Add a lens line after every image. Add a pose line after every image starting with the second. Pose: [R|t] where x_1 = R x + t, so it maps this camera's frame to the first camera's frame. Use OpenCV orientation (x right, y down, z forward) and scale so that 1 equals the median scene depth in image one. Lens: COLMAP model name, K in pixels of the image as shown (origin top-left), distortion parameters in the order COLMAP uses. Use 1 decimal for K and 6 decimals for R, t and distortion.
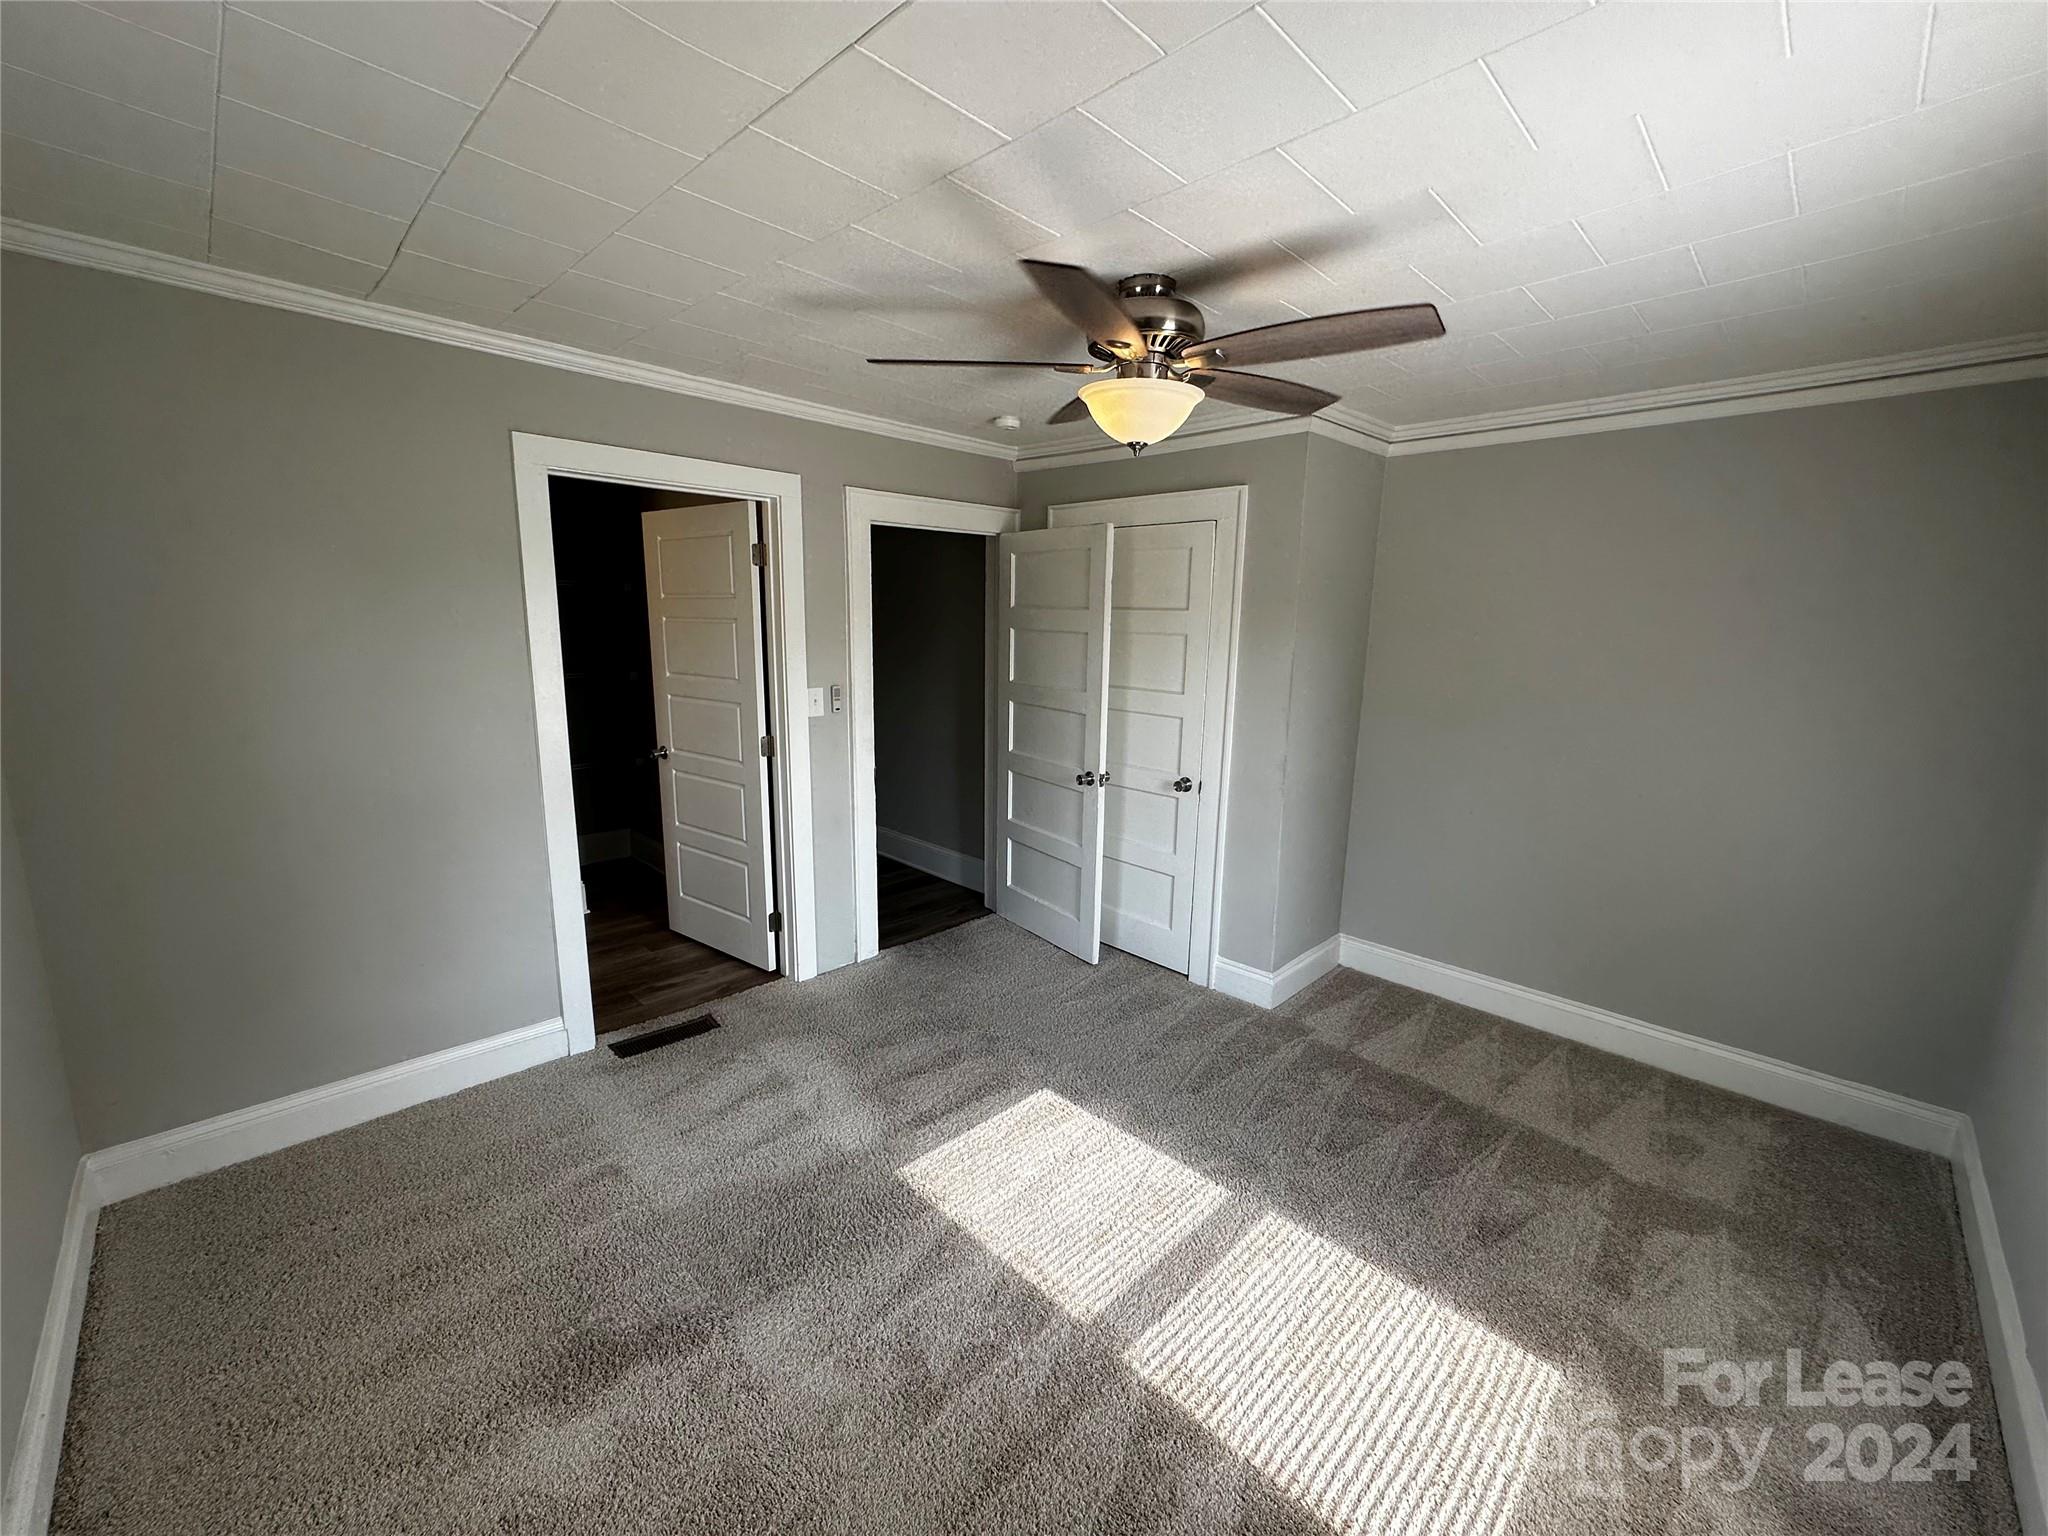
lens RADIAL K [[817.7, 0, 1020.8], [0, 817.7, 763.5], [0, 0, 1]] dist [-0.004890, -0.000105]
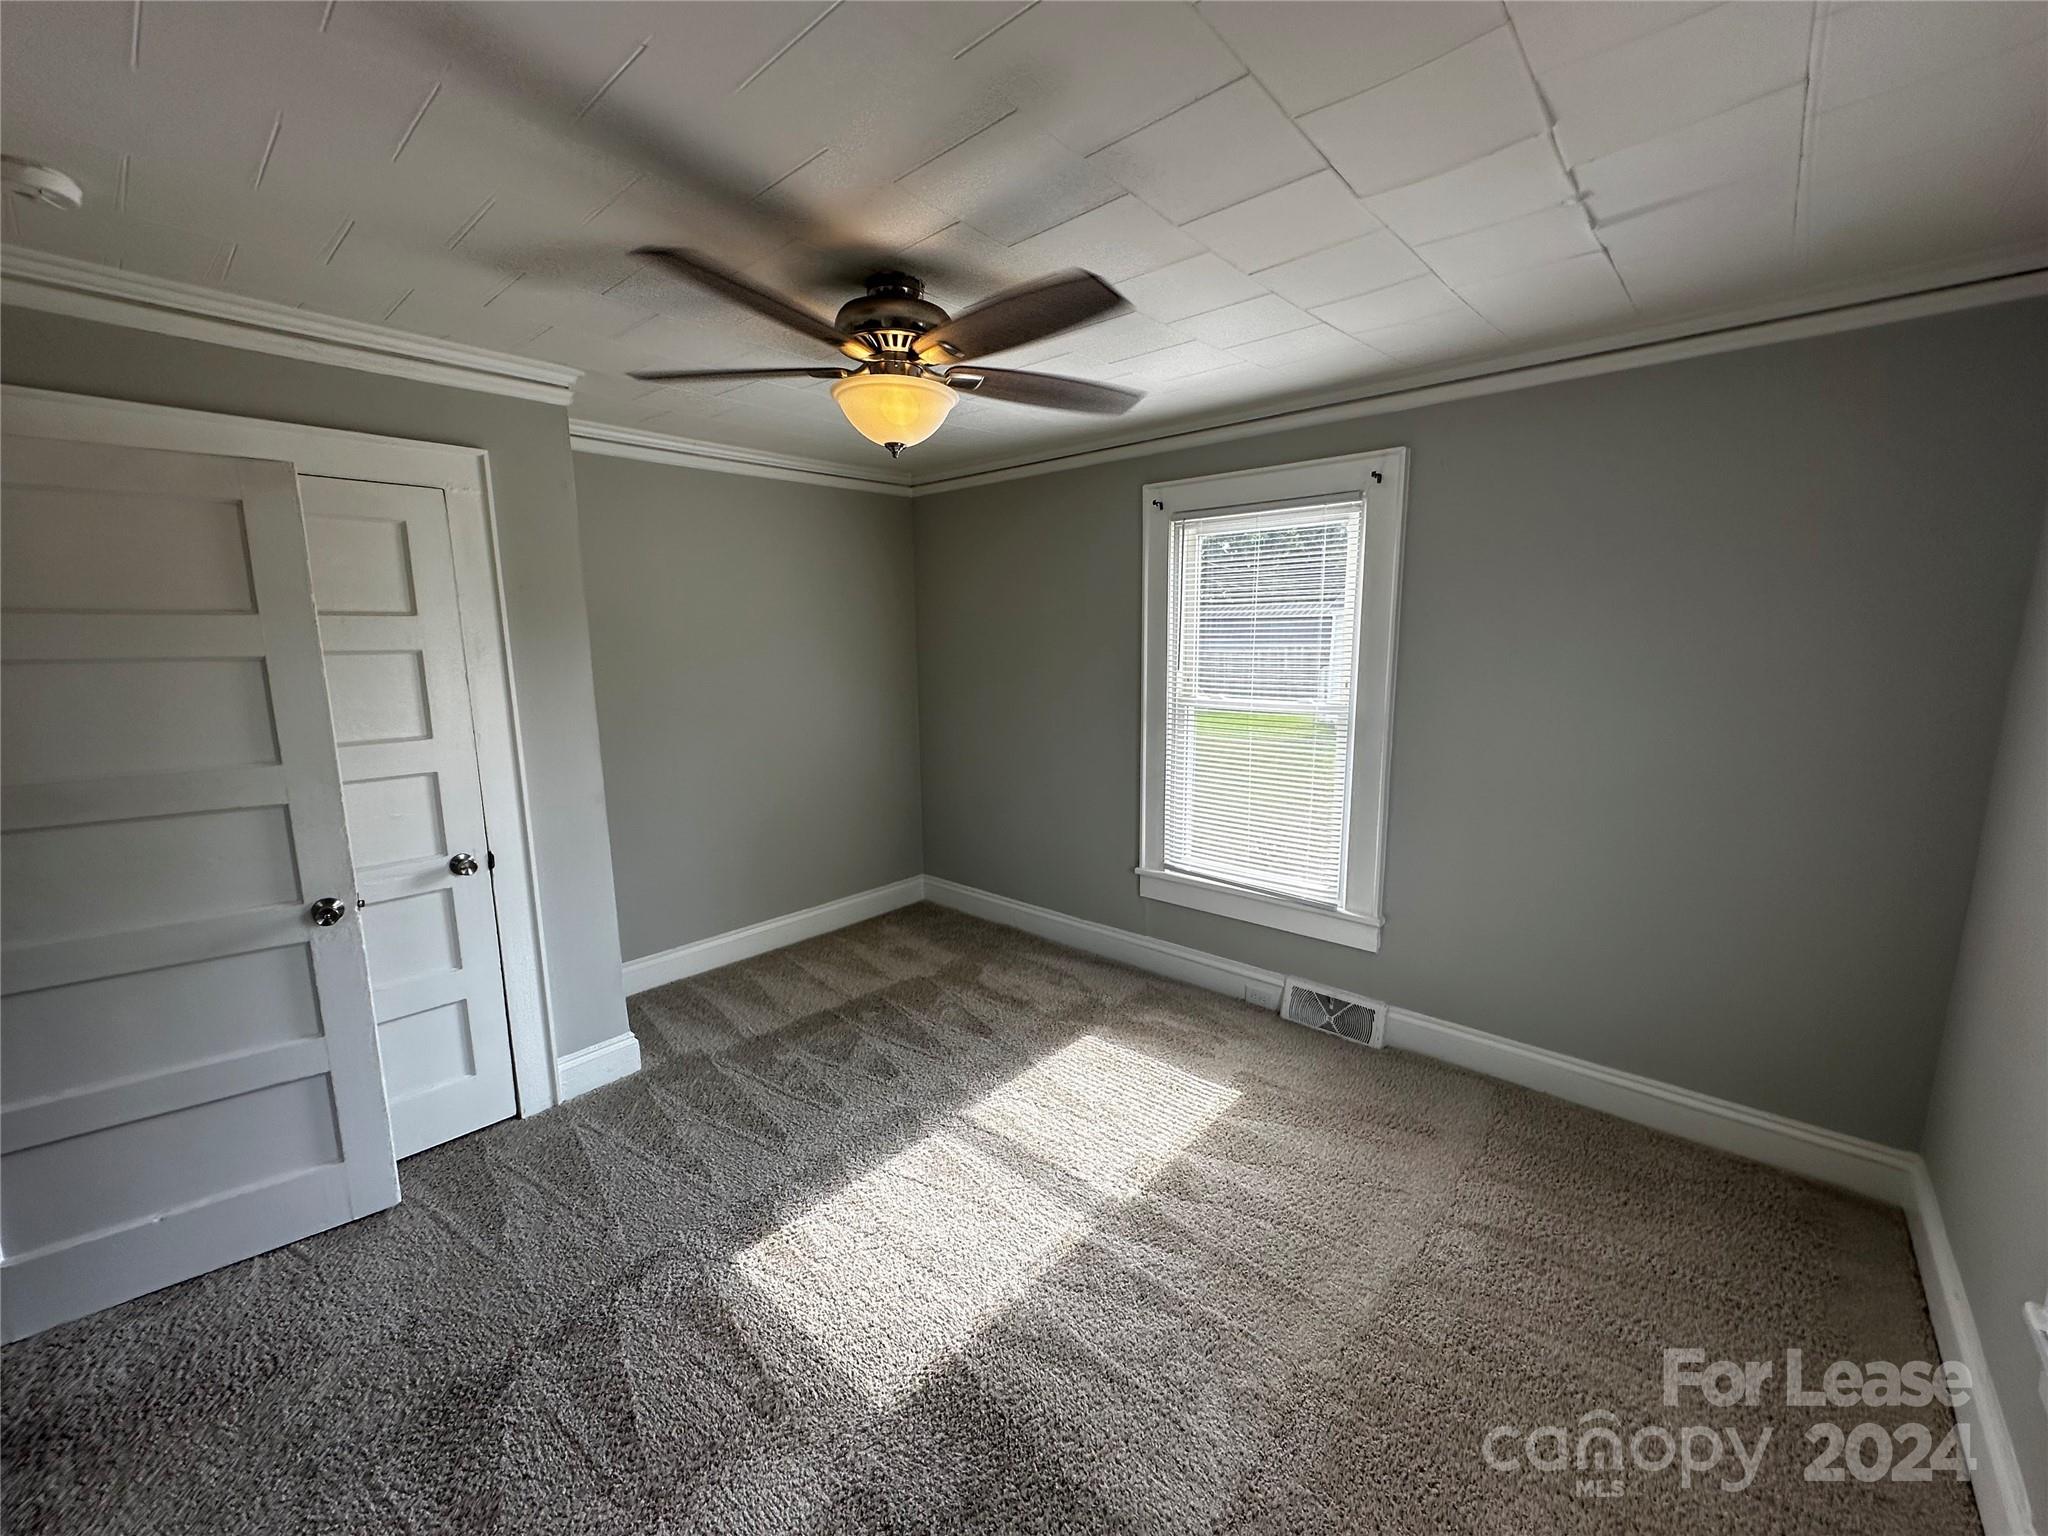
lens RADIAL K [[817.7, 0, 1017.3], [0, 817.7, 770.7], [0, 0, 1]] dist [-0.004890, -0.000105]
pose [[-0.057179, -0.188428, 0.980421, -0.568228], [0.184908, 0.963039, 0.195871, -0.116094], [-0.981091, 0.192487, -0.020223, 0.611652]]
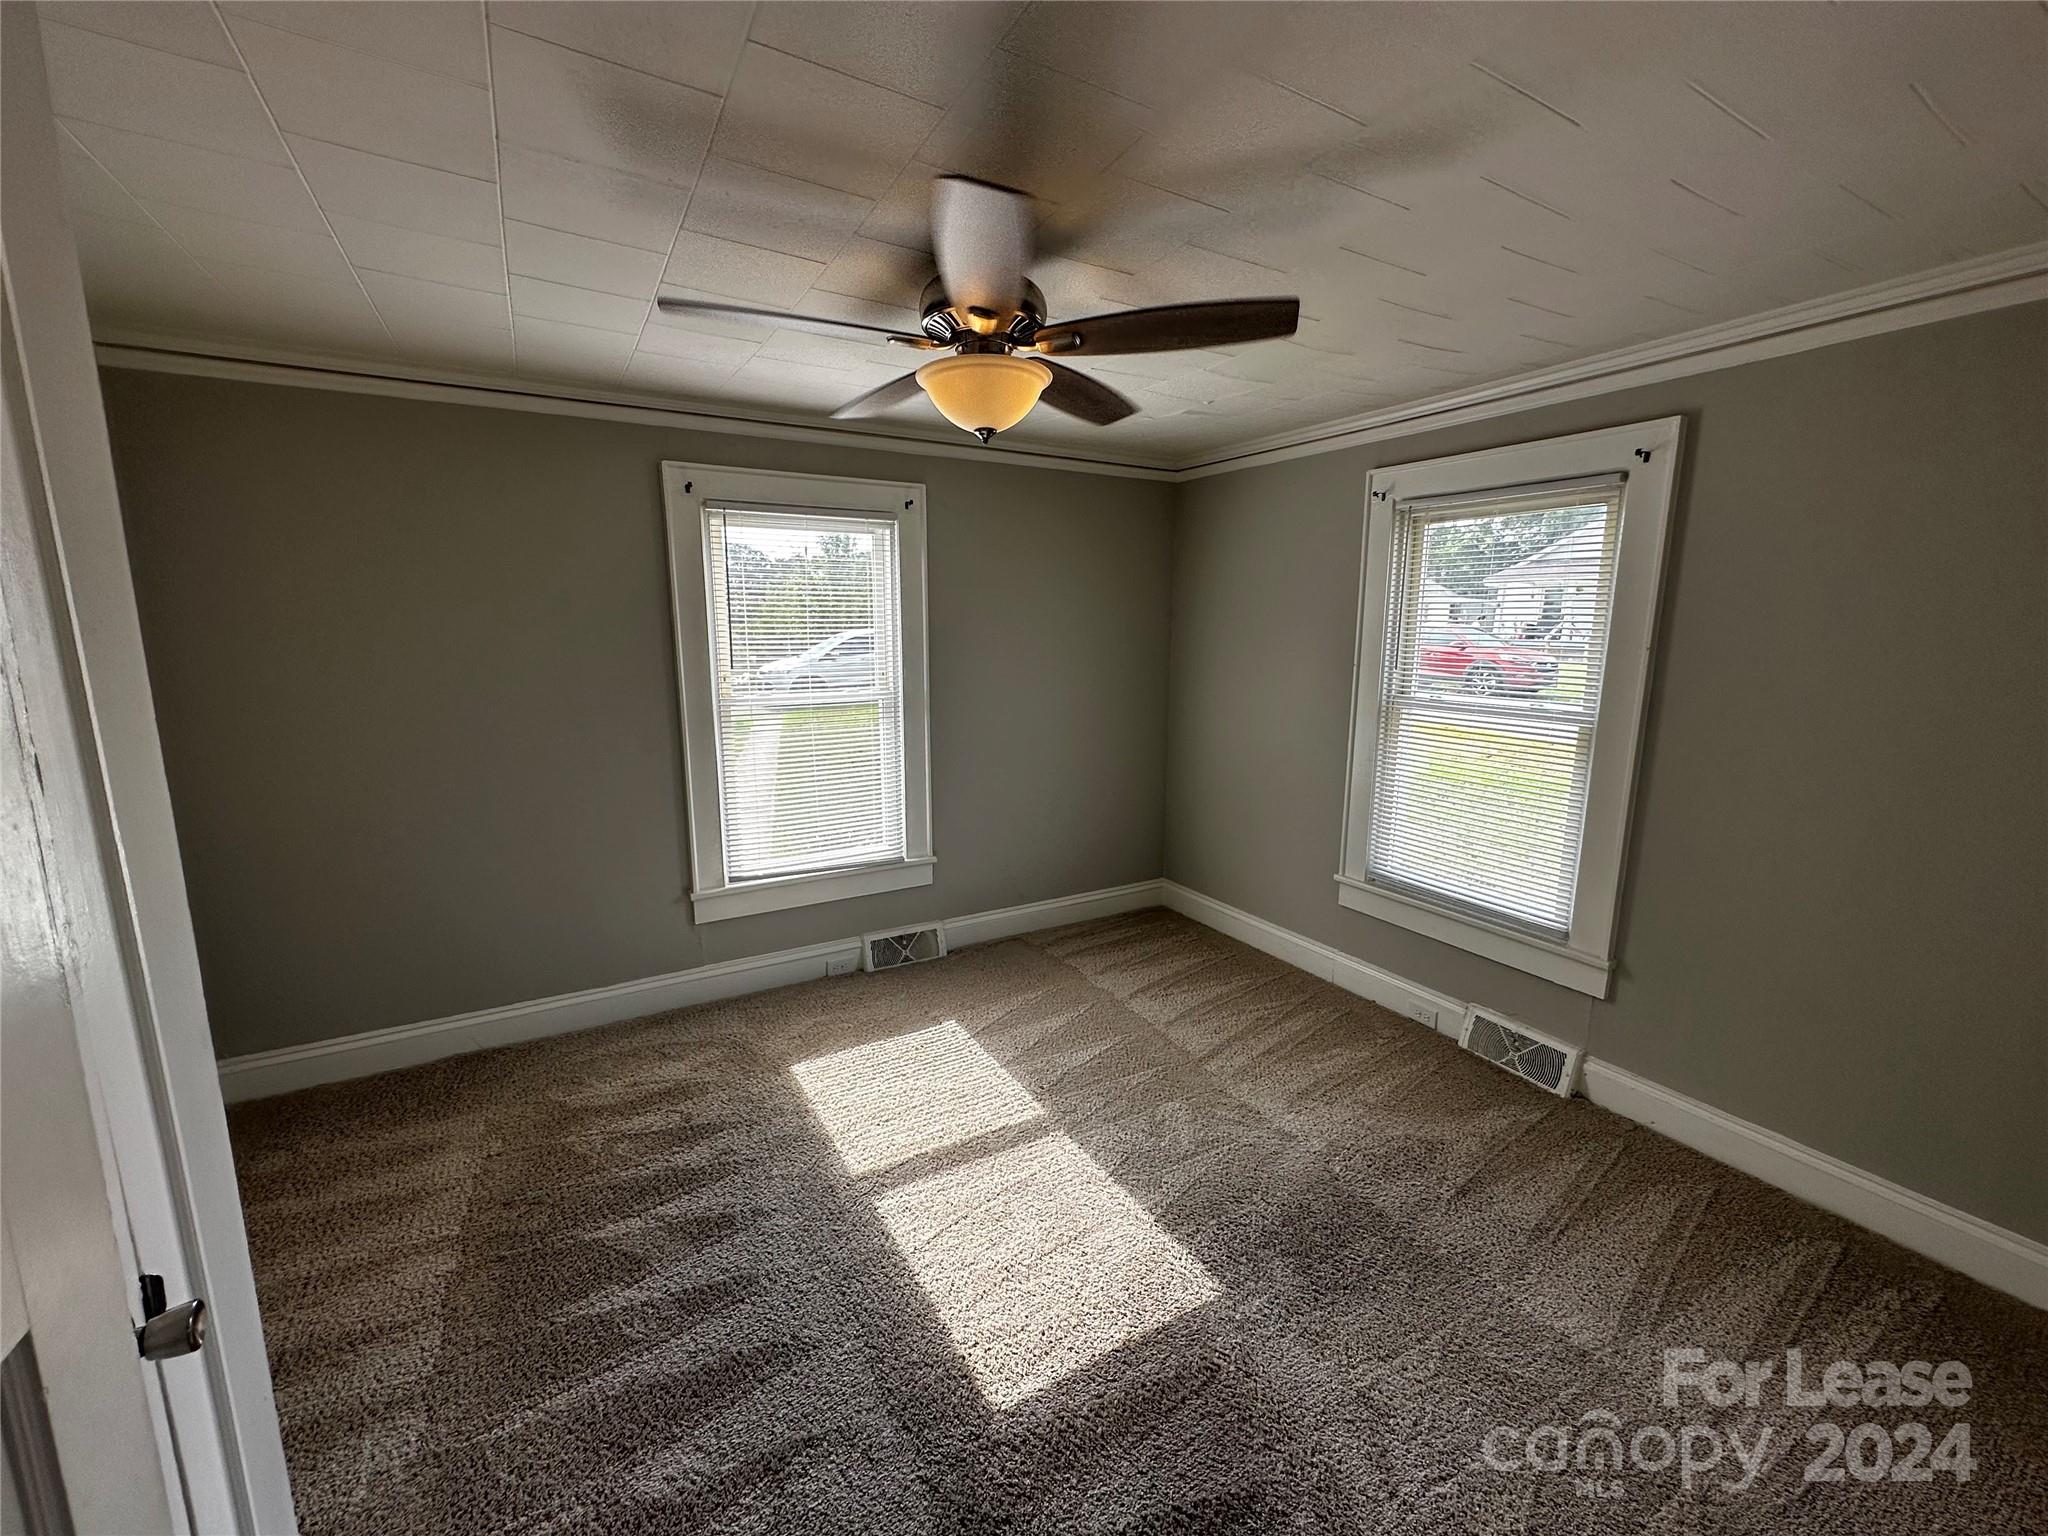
lens RADIAL K [[817.7, 0, 1035.4], [0, 817.7, 768.0], [0, 0, 1]] dist [-0.004890, -0.000105]
pose [[-0.968379, -0.068267, 0.239960, -0.101262], [0.019950, 0.937564, 0.347241, -0.225696], [-0.248683, 0.341048, -0.906556, 1.242145]]
